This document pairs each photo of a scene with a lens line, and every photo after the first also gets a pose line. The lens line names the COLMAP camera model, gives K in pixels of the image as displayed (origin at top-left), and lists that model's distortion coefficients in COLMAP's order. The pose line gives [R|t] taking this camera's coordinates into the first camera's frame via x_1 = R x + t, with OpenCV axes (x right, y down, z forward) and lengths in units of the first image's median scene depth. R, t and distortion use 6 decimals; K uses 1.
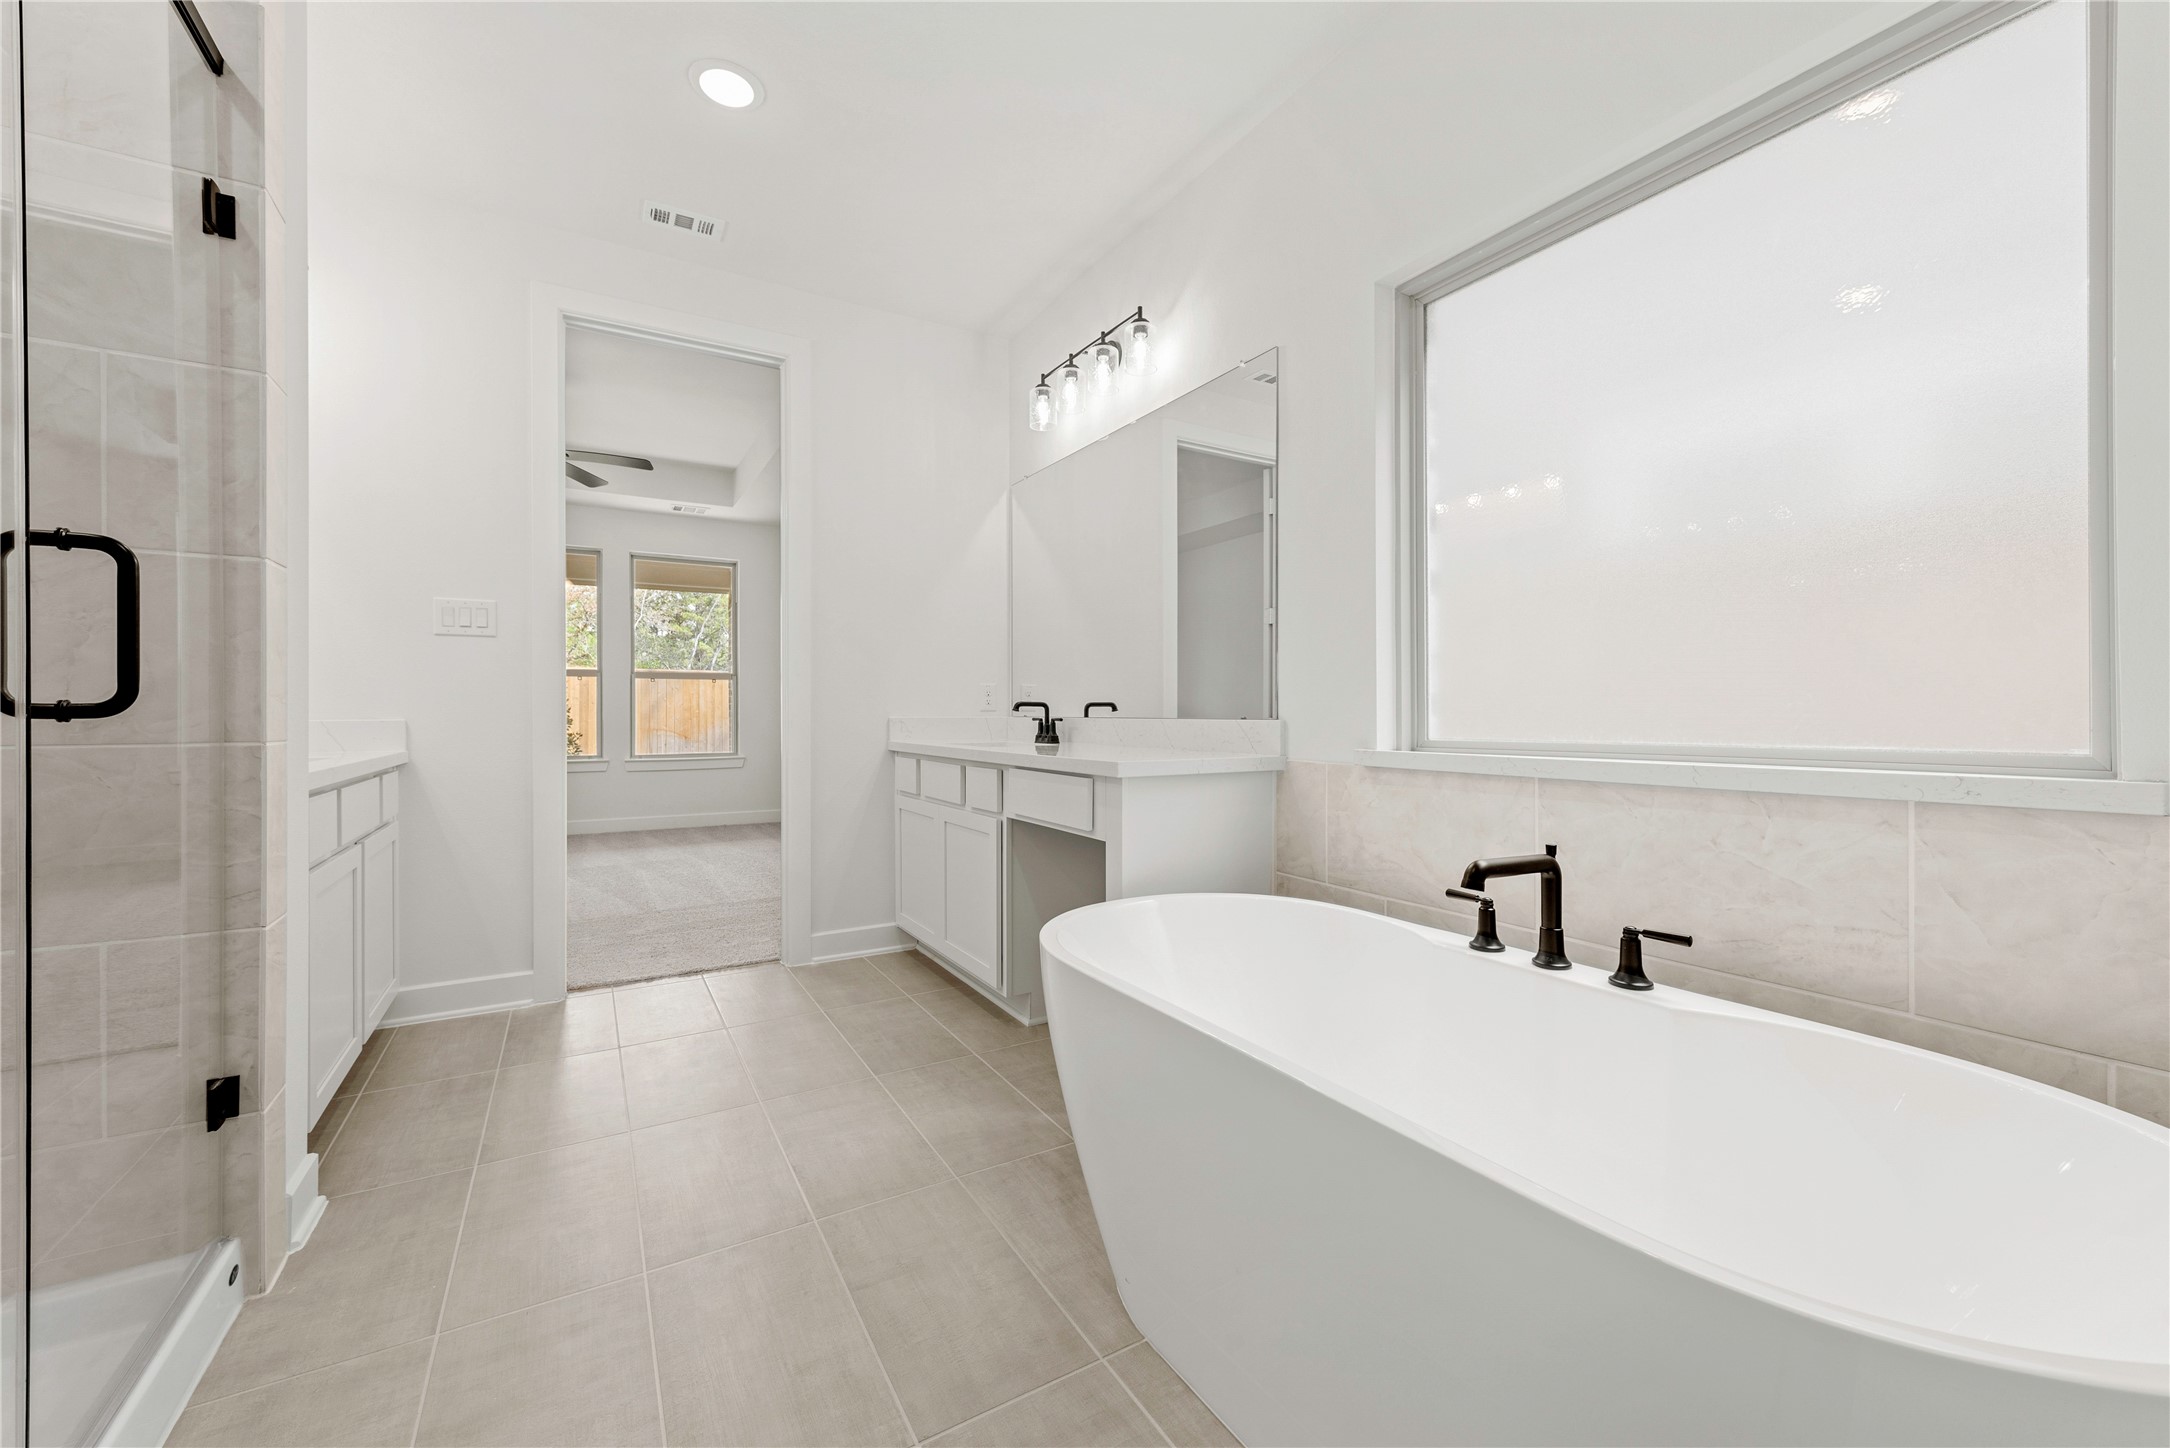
lens RADIAL K [[848.9, 0, 1070.6], [0, 848.9, 715.7], [0, 0, 1]] dist [0.007542, -0.002427]
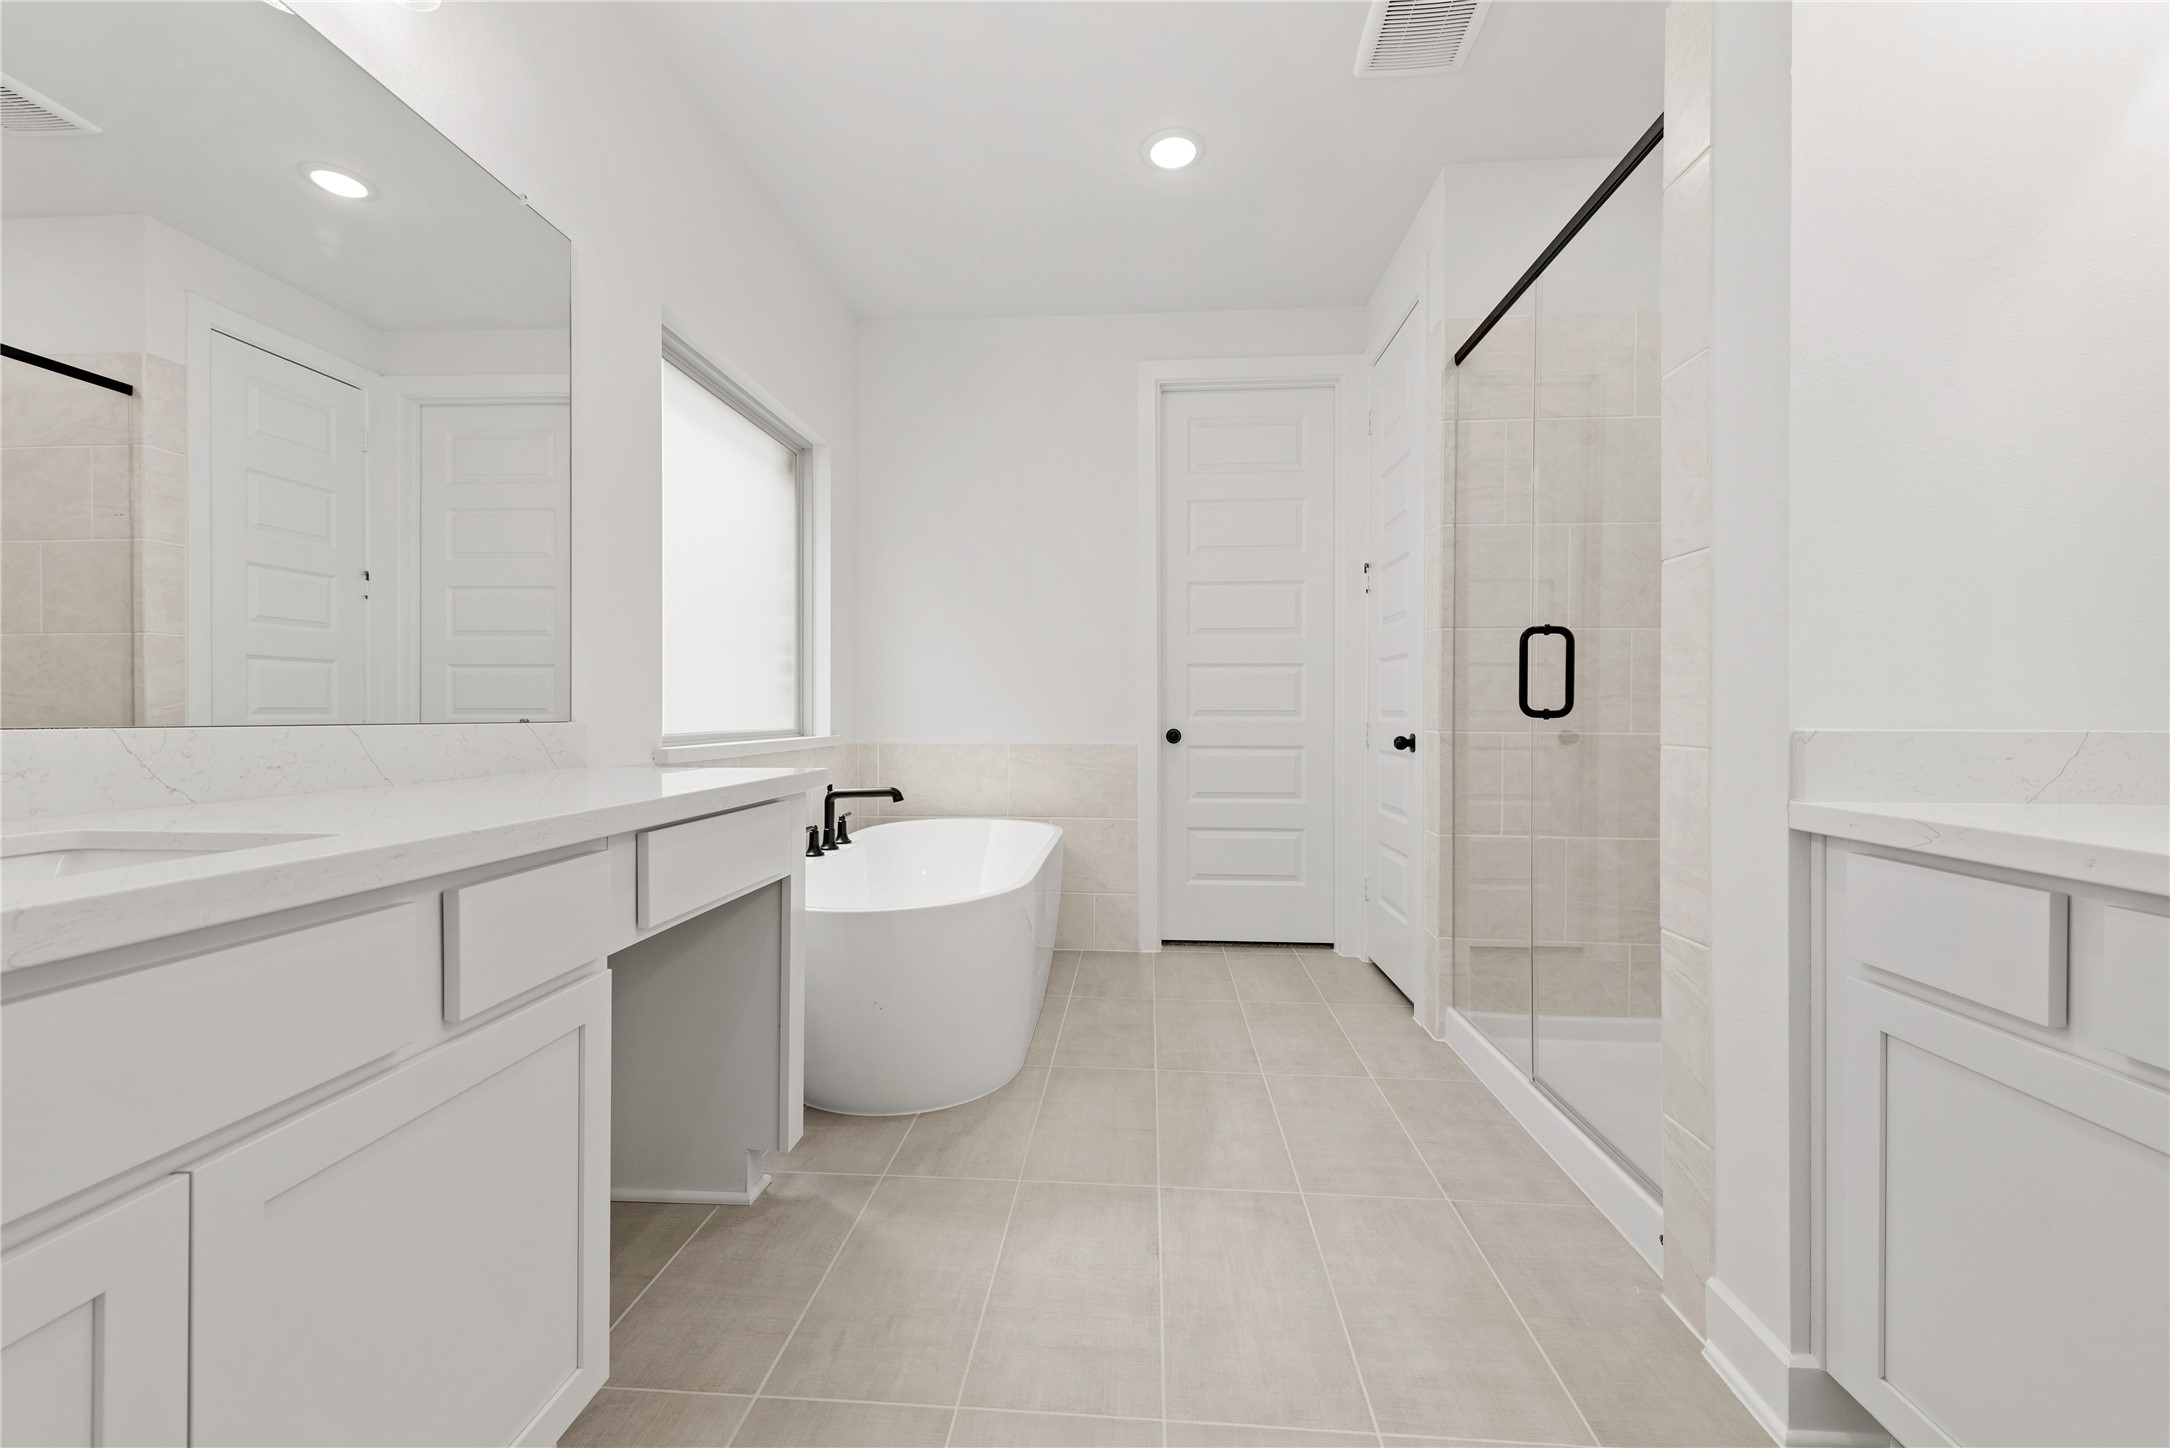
lens RADIAL K [[848.9, 0, 1093.3], [0, 848.9, 718.7], [0, 0, 1]] dist [0.007542, -0.002427]
pose [[-0.833306, -0.004845, 0.552791, -0.889990], [-0.000628, 0.999969, 0.007817, -0.009704], [-0.552812, 0.006166, -0.833283, 2.096573]]
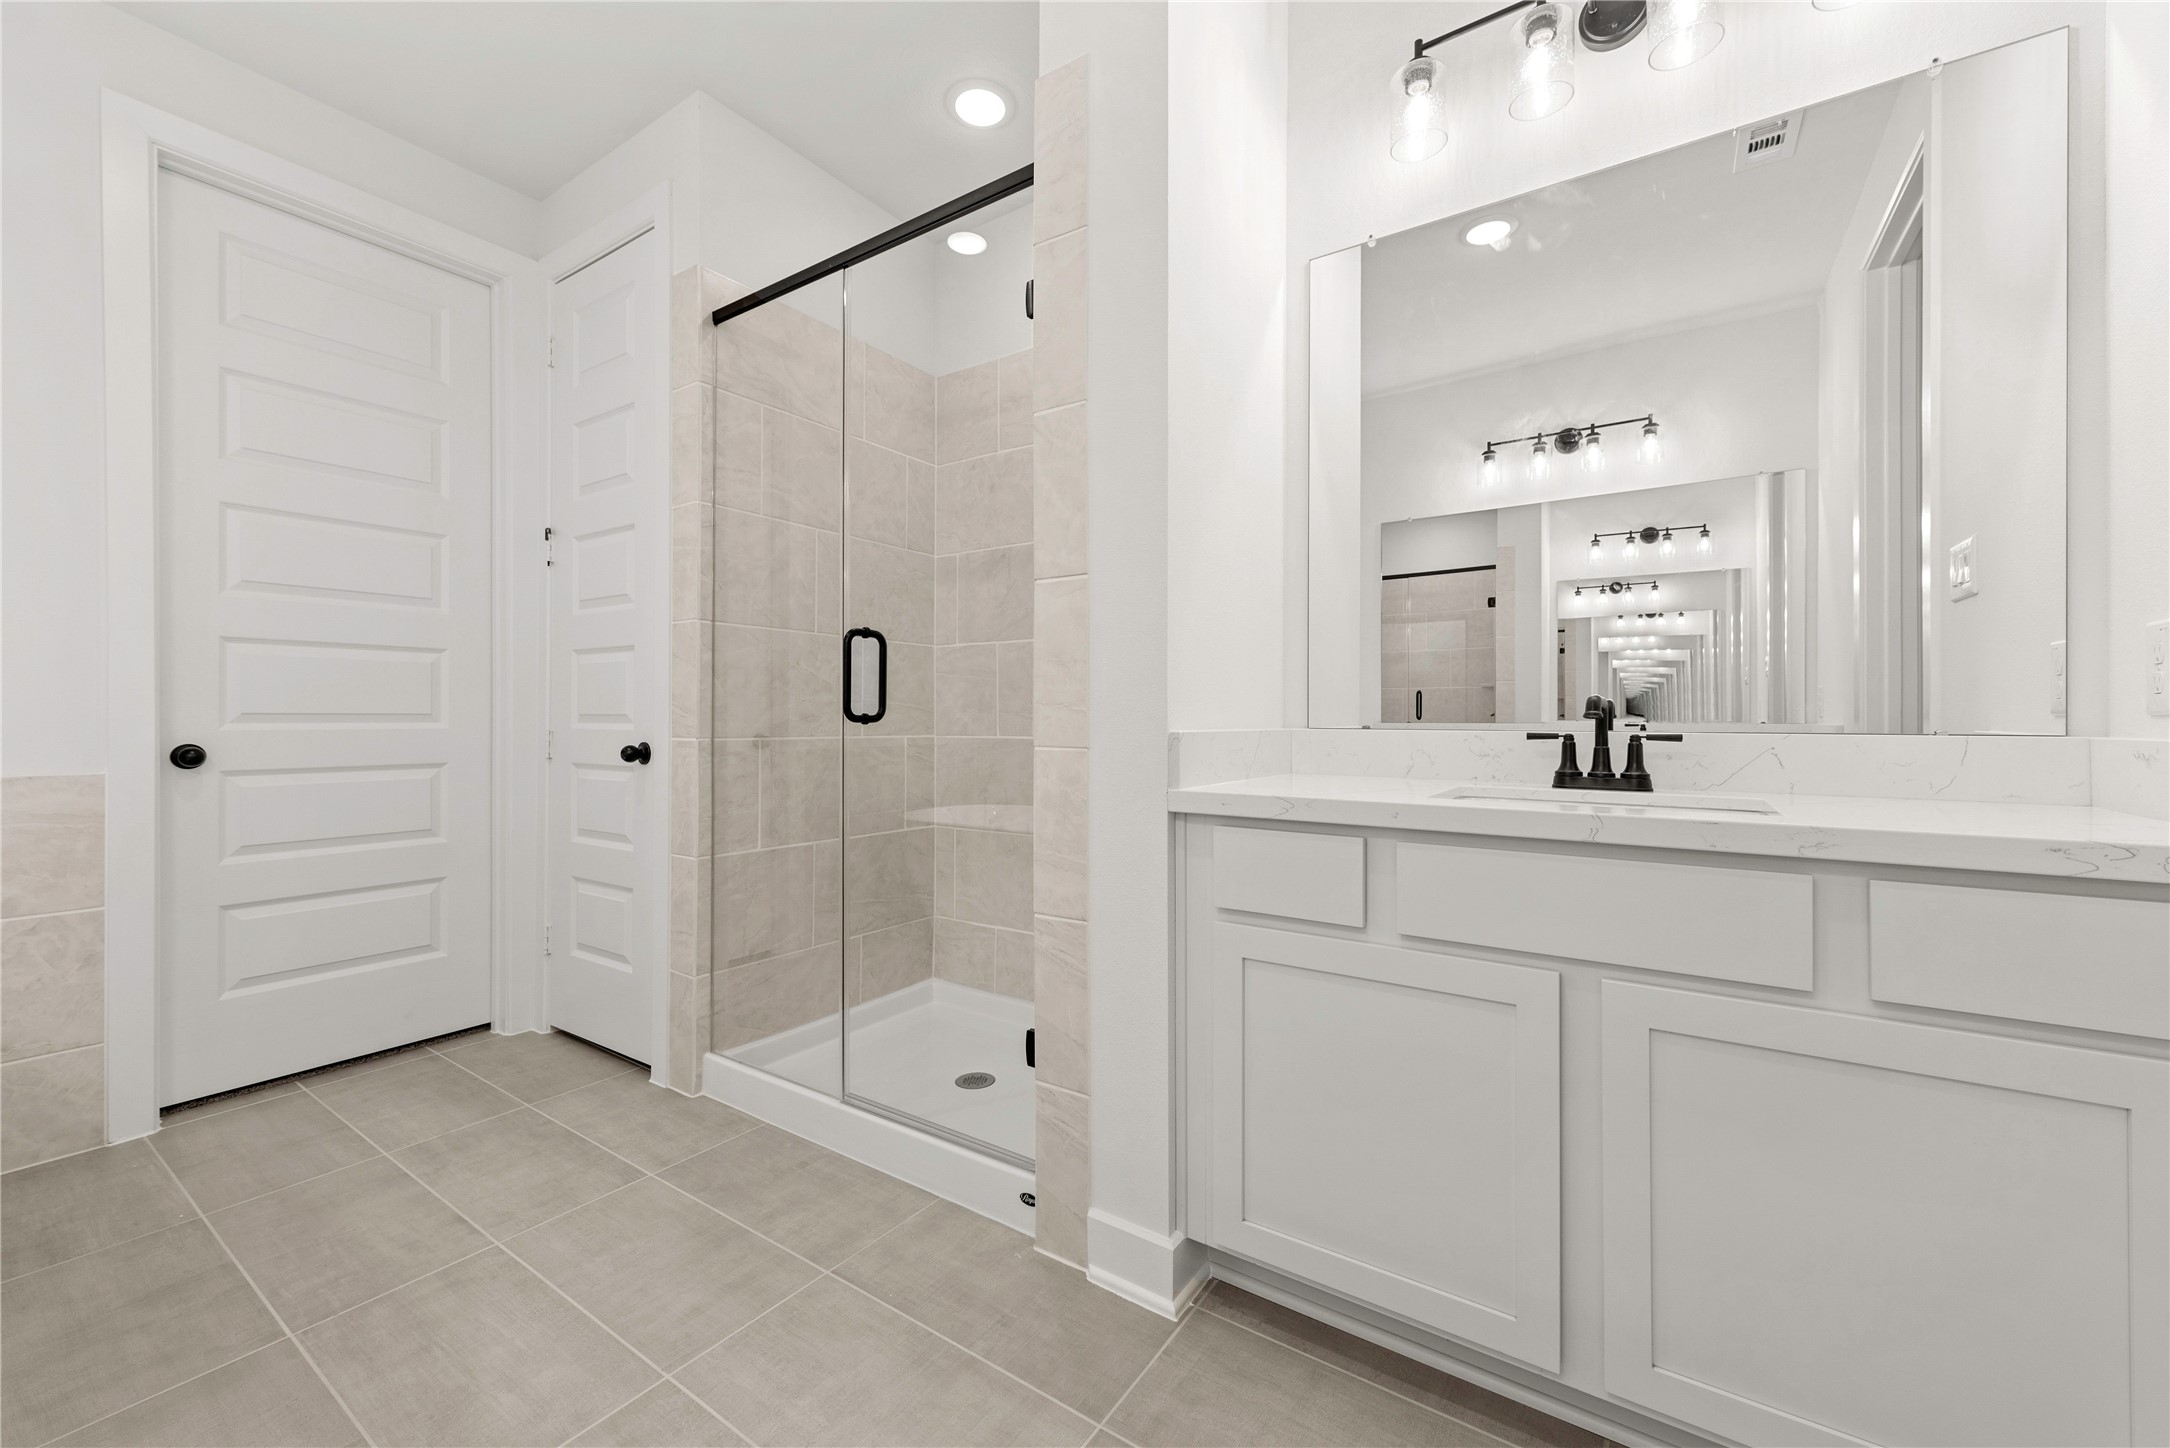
lens RADIAL K [[848.9, 0, 1079.2], [0, 848.9, 718.9], [0, 0, 1]] dist [0.007542, -0.002427]
pose [[-0.900385, -0.000113, -0.435094, -0.489805], [-0.001129, 0.999997, 0.002076, -0.009983], [0.435092, 0.002361, -0.900383, 1.916791]]
